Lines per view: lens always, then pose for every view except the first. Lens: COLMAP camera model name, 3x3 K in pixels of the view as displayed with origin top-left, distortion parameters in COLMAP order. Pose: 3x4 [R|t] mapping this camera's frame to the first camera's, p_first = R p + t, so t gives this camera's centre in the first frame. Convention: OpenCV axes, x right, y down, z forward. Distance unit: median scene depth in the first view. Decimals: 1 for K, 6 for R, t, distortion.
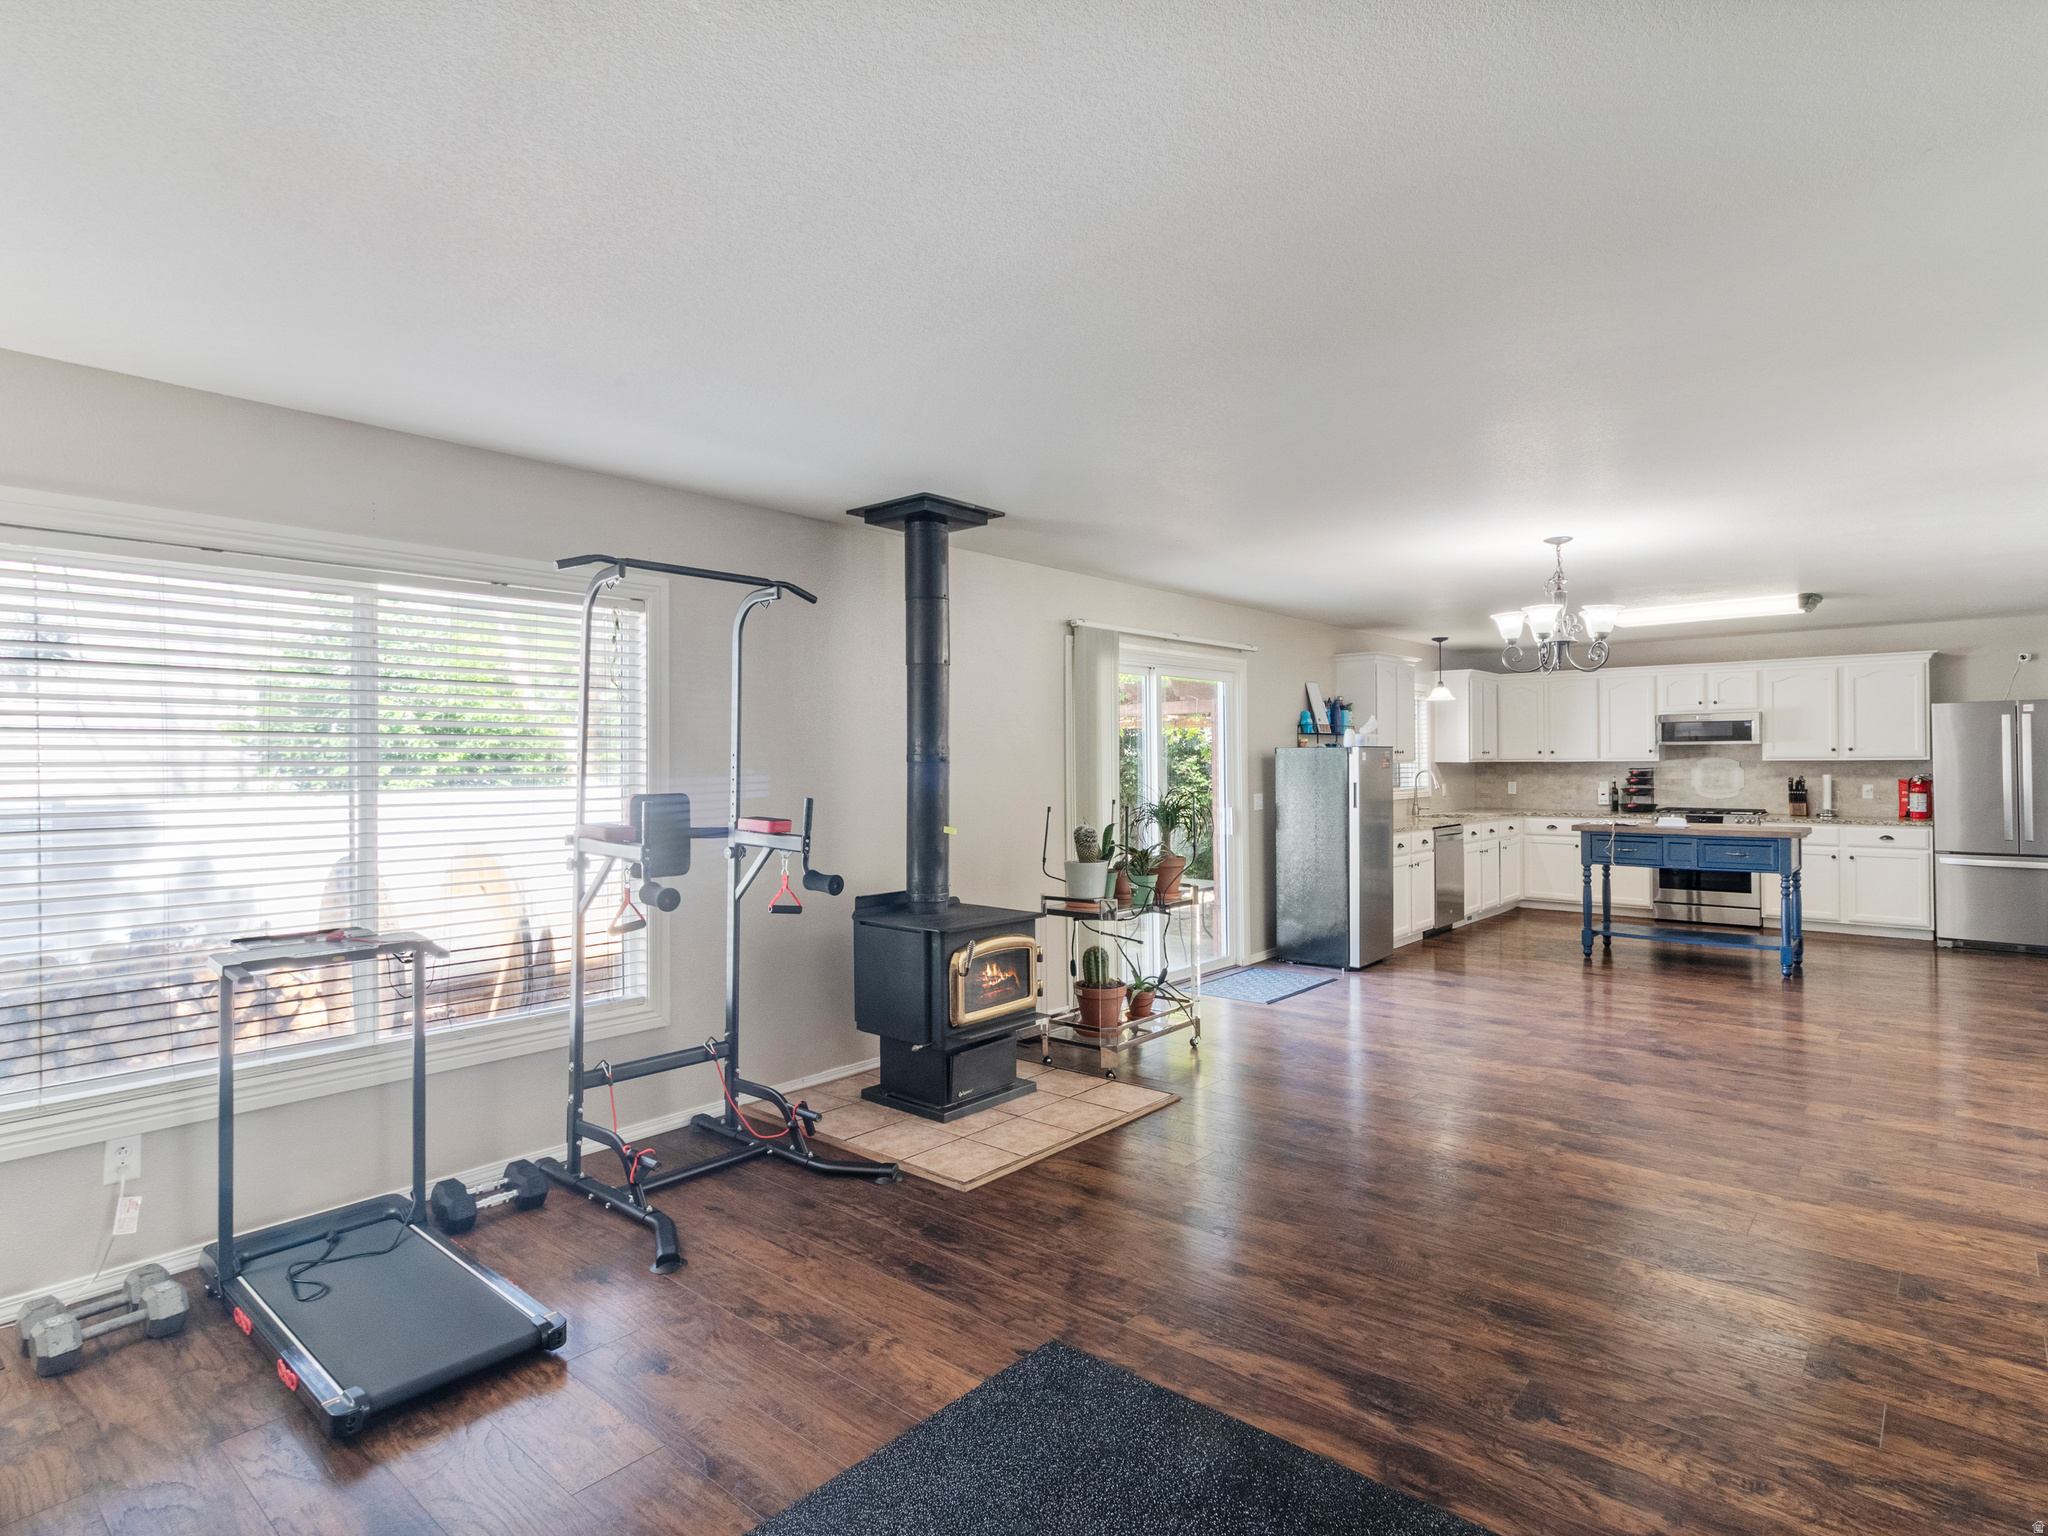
lens RADIAL K [[1094.5, 0, 1015.2], [0, 1094.5, 761.8], [0, 0, 1]] dist [-0.000243, 0.002909]
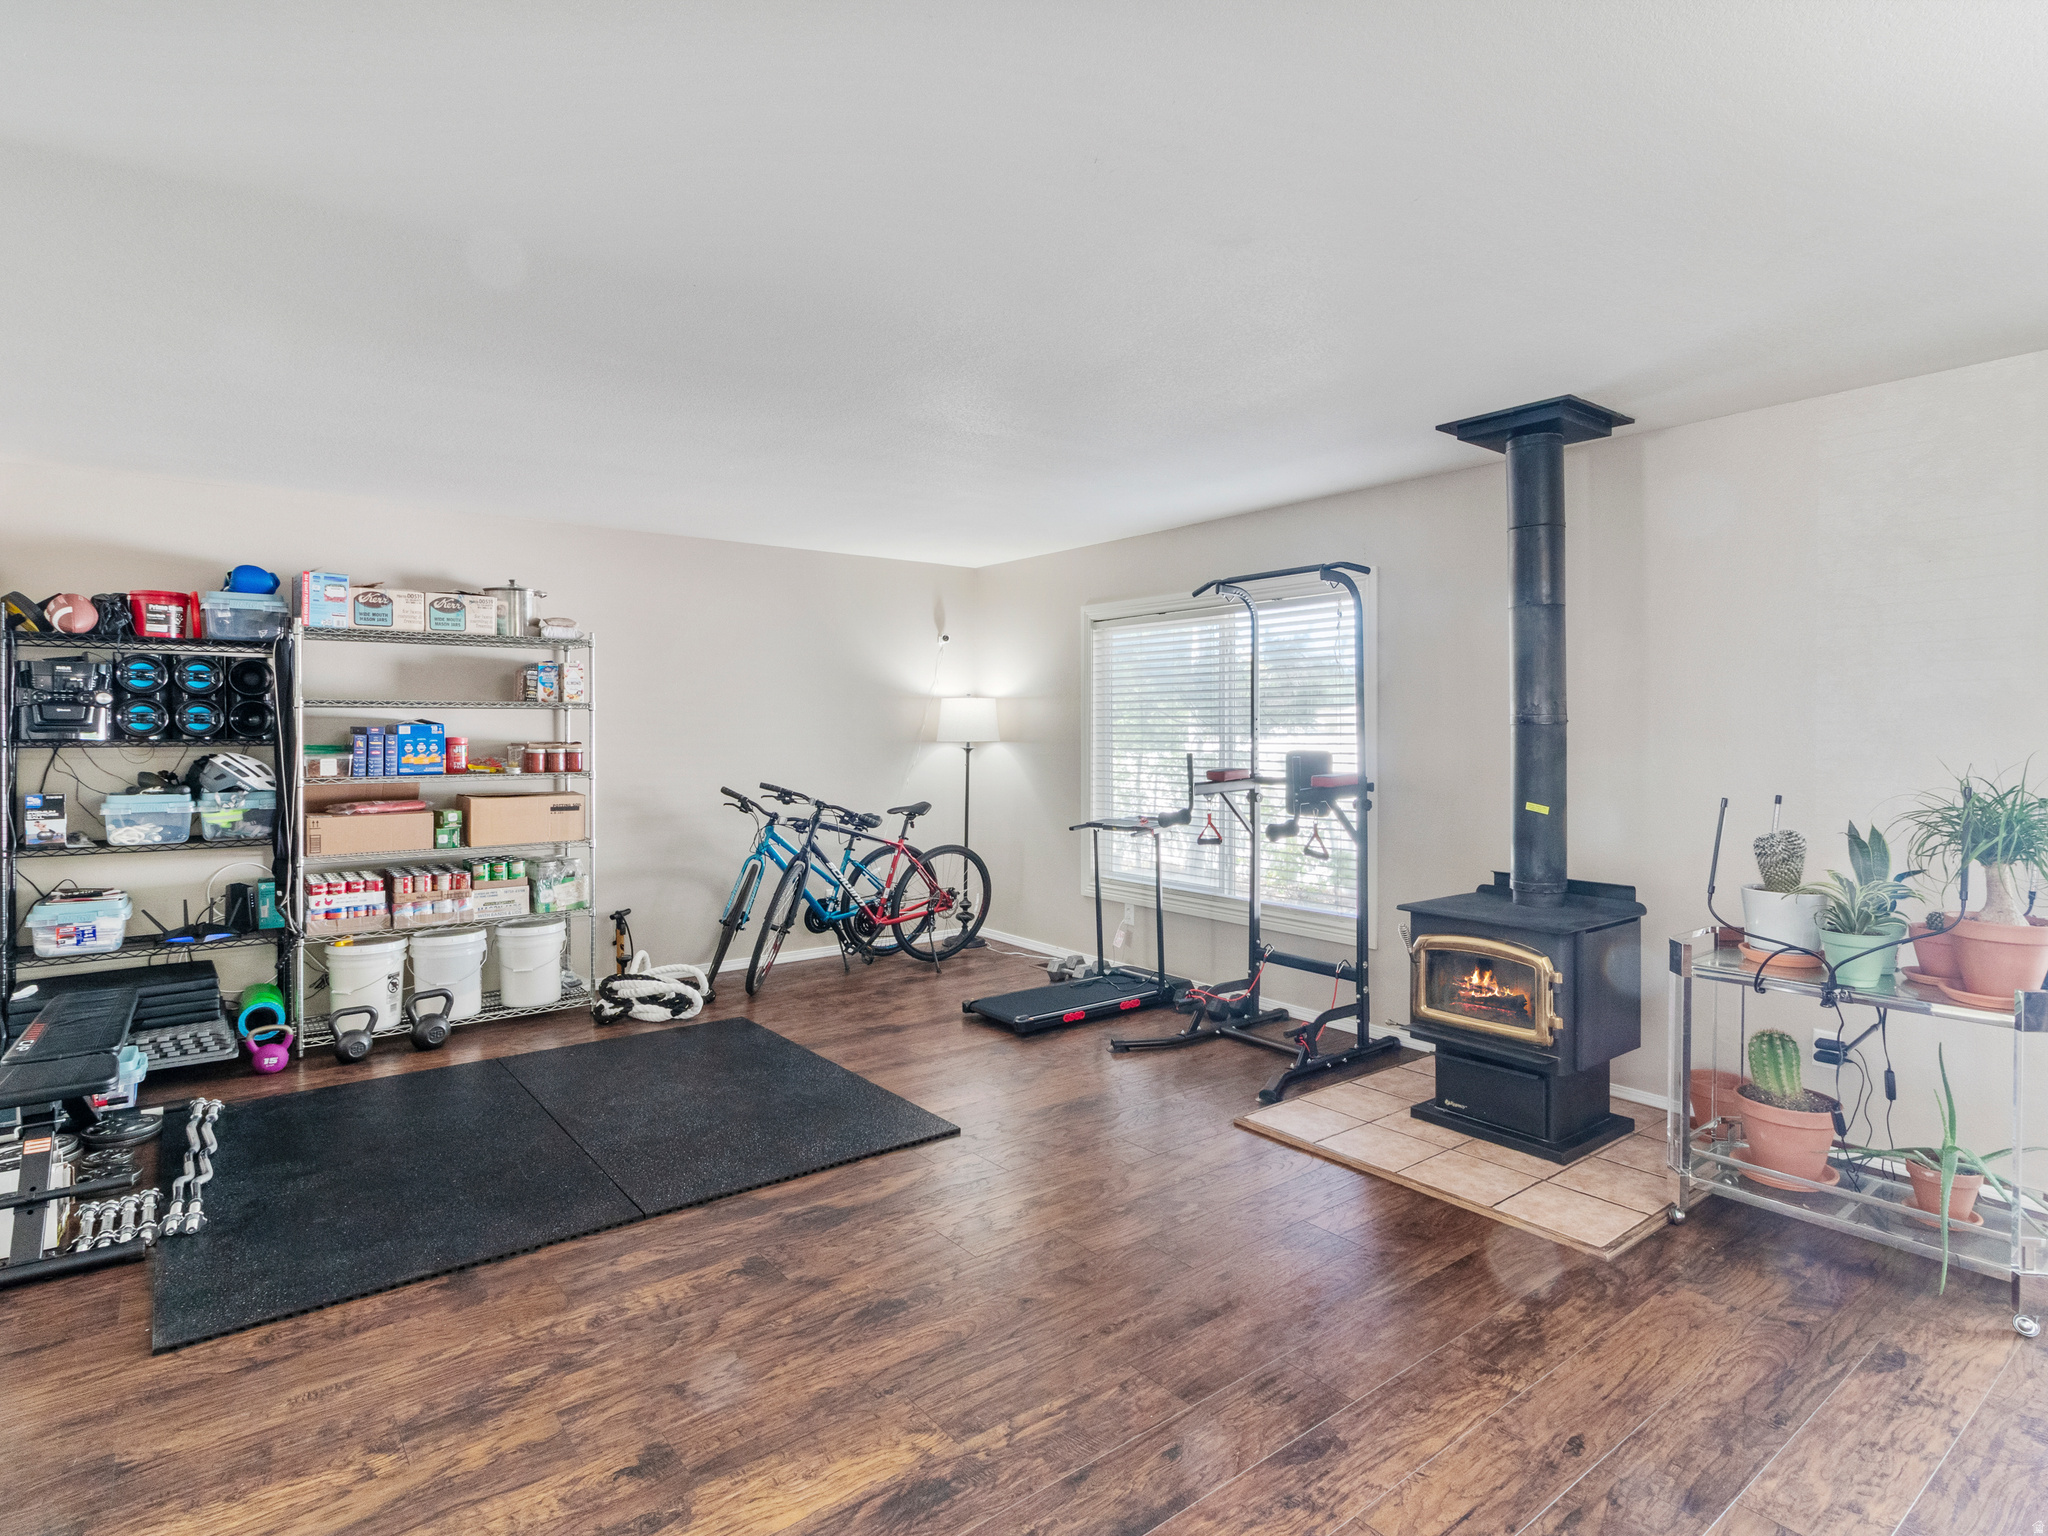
lens RADIAL K [[1094.5, 0, 1021.4], [0, 1094.5, 755.6], [0, 0, 1]] dist [-0.000243, 0.002909]
pose [[-0.200582, 0.030906, -0.979189, 0.412136], [0.005074, 0.999522, 0.030508, -0.000730], [0.979664, 0.001151, -0.200643, 0.400606]]
